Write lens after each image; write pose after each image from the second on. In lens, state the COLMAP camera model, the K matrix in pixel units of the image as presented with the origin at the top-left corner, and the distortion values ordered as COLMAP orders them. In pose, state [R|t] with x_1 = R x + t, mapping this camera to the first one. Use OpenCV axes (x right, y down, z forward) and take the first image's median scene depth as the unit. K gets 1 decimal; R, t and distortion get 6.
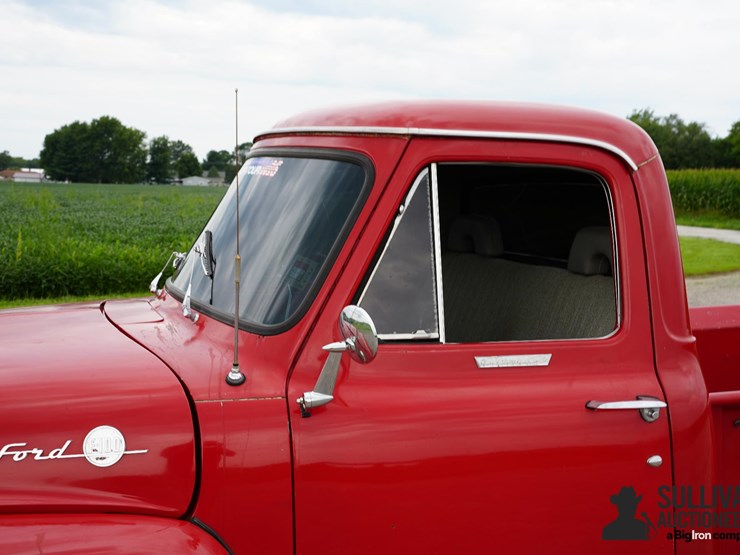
lens RADIAL K [[978.5, 0, 359.4], [0, 978.5, 316.9], [0, 0, 1]] dist [0.175946, 0.048091]
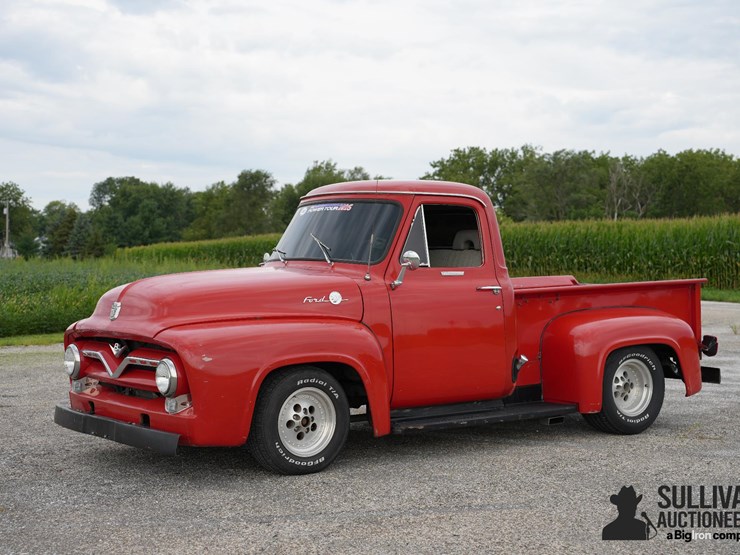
lens RADIAL K [[1249.7, 0, 370.0], [0, 1249.7, 277.5], [0, 0, 1]] dist [0.292575, 0.066967]
pose [[0.951849, -0.019676, 0.305936, -1.173520], [0.053732, 0.993198, -0.103298, 0.415848], [-0.301822, 0.114763, 0.946432, -2.341721]]
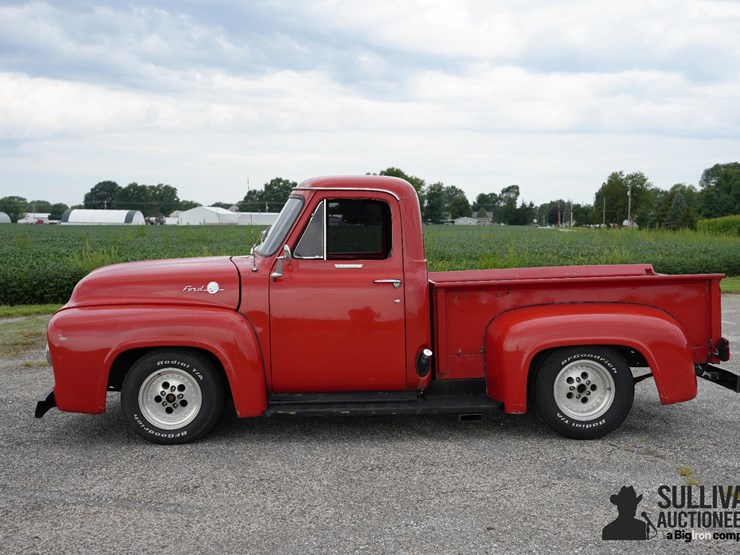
lens RADIAL K [[906.5, 0, 370.0], [0, 906.5, 277.5], [0, 0, 1]] dist [0.075044, 0.066210]
pose [[0.961017, 0.002250, -0.276482, 0.956354], [-0.022915, 0.997175, -0.071535, 0.267854], [0.275540, 0.075082, 0.958353, -1.548348]]
